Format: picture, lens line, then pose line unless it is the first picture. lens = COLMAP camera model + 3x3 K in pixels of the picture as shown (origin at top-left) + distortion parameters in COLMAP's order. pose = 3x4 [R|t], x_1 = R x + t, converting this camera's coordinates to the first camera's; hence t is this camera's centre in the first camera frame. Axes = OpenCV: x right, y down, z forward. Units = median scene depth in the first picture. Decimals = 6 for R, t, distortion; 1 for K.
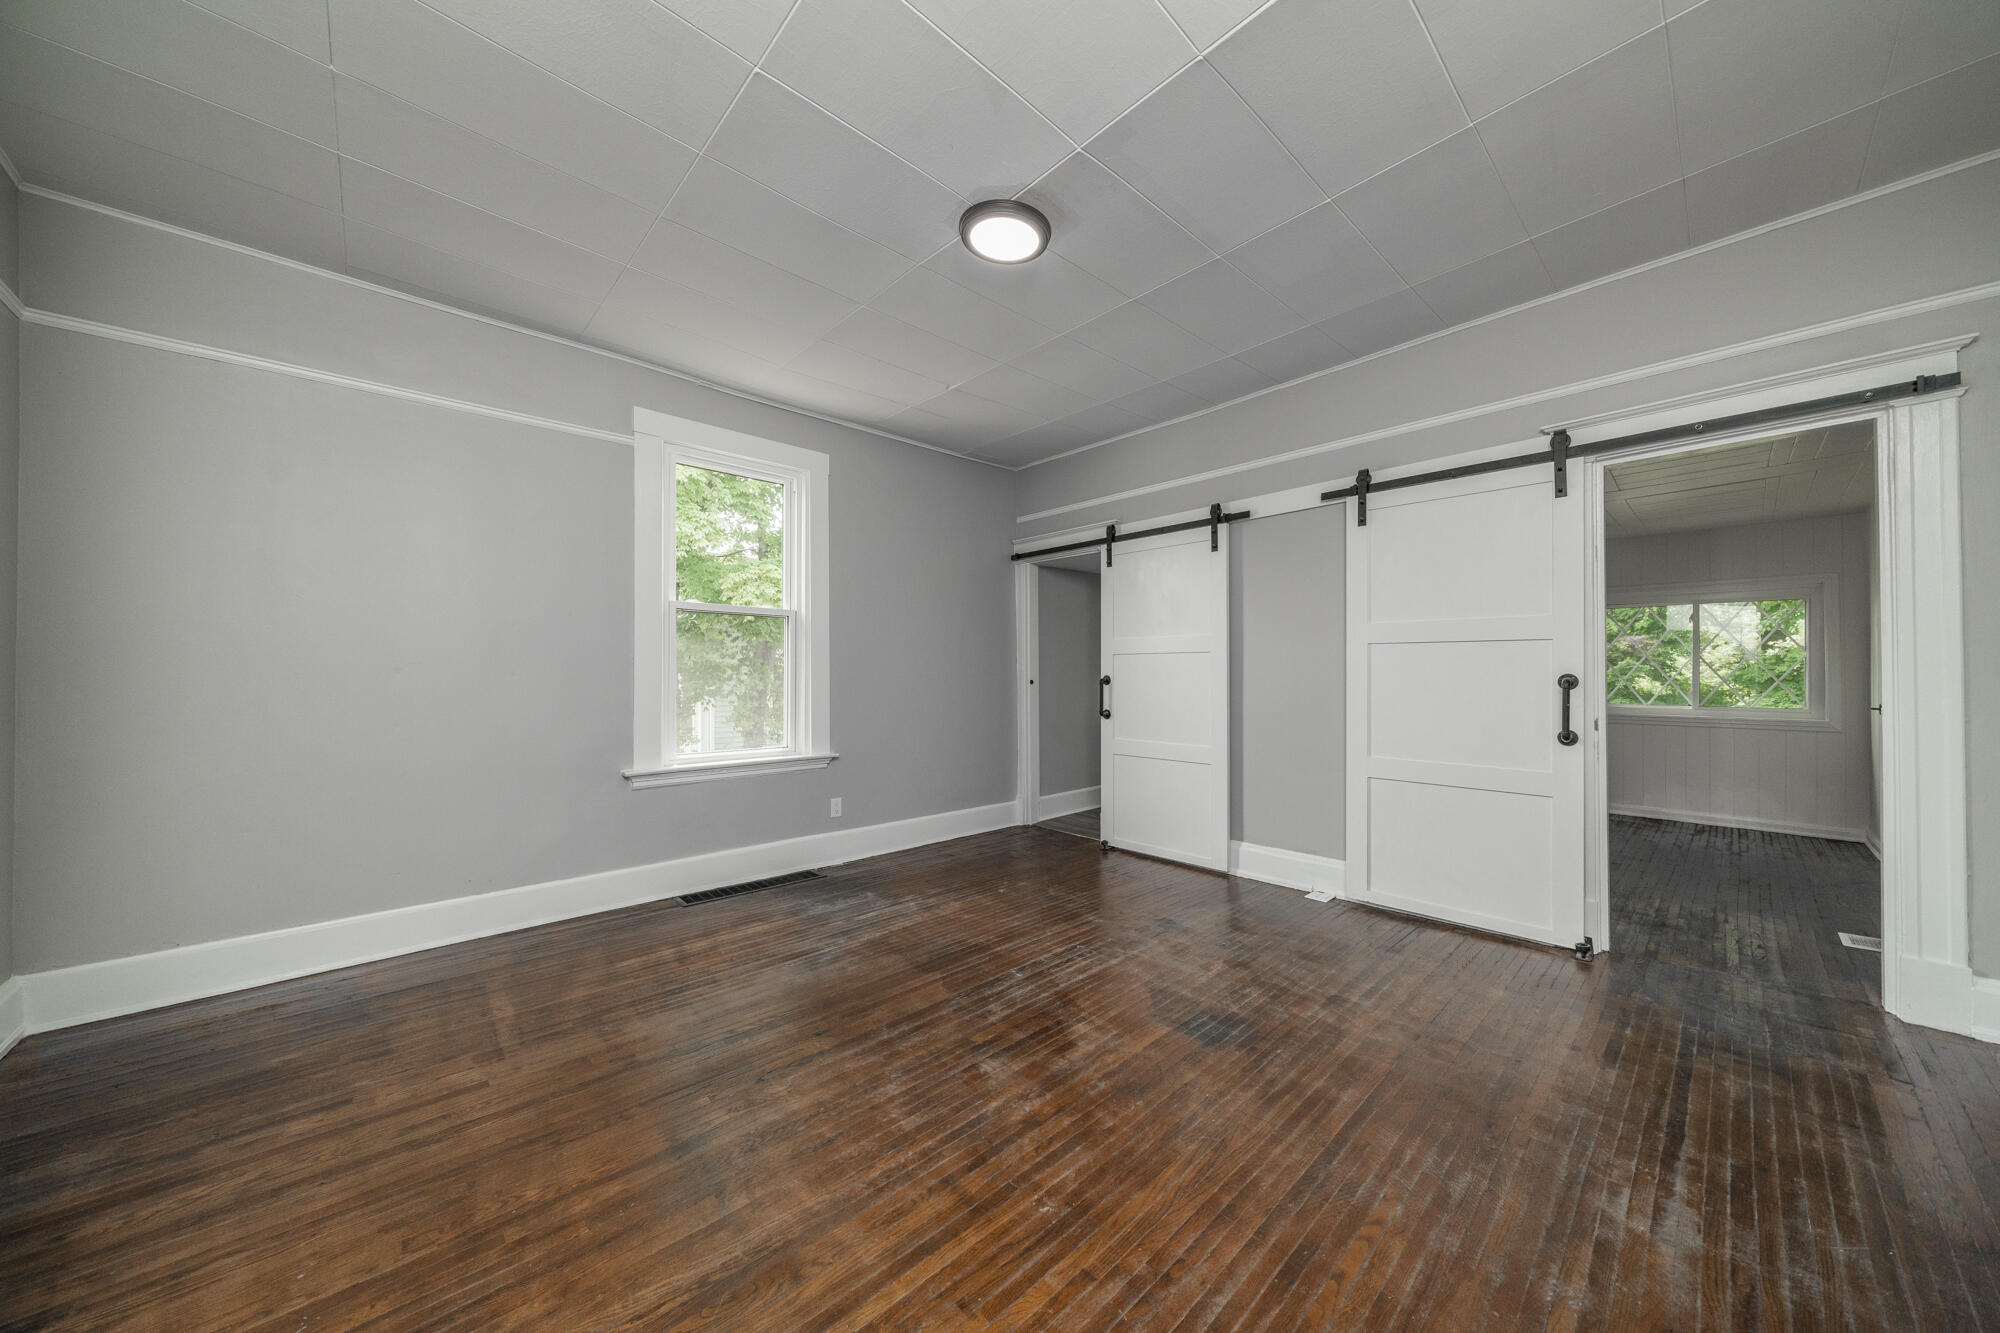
lens RADIAL K [[681.9, 0, 1006.5], [0, 681.9, 670.0], [0, 0, 1]] dist [-0.000532, -0.000542]
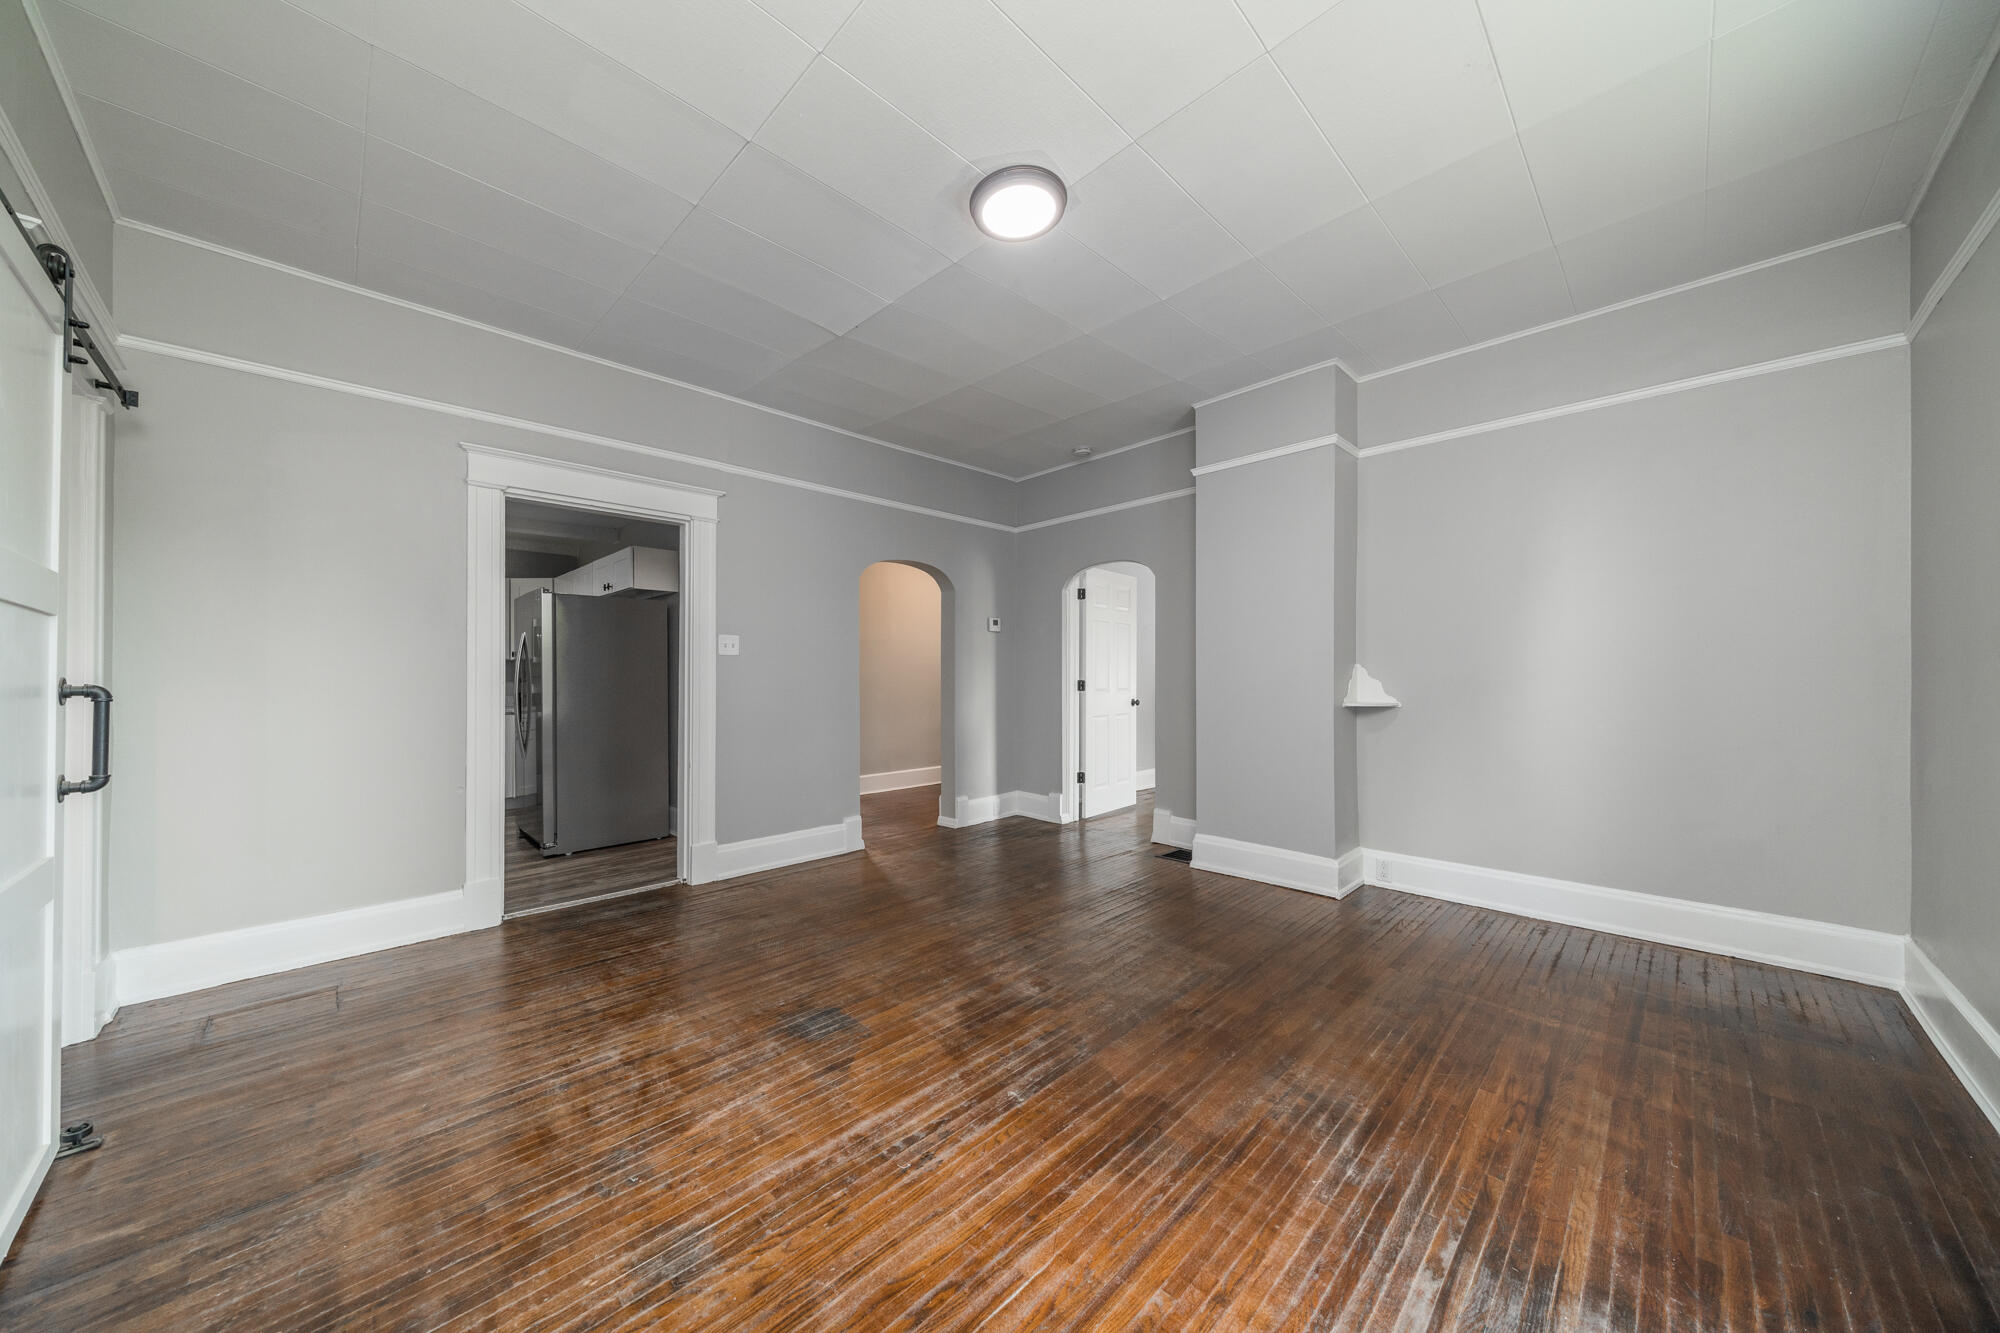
lens RADIAL K [[681.9, 0, 1006.1], [0, 681.9, 672.4], [0, 0, 1]] dist [-0.000532, -0.000542]
pose [[-0.999349, 0.005681, -0.035633, 0.049283], [0.006242, 0.999858, -0.015644, 0.019541], [0.035539, -0.015856, -0.999242, 1.771617]]
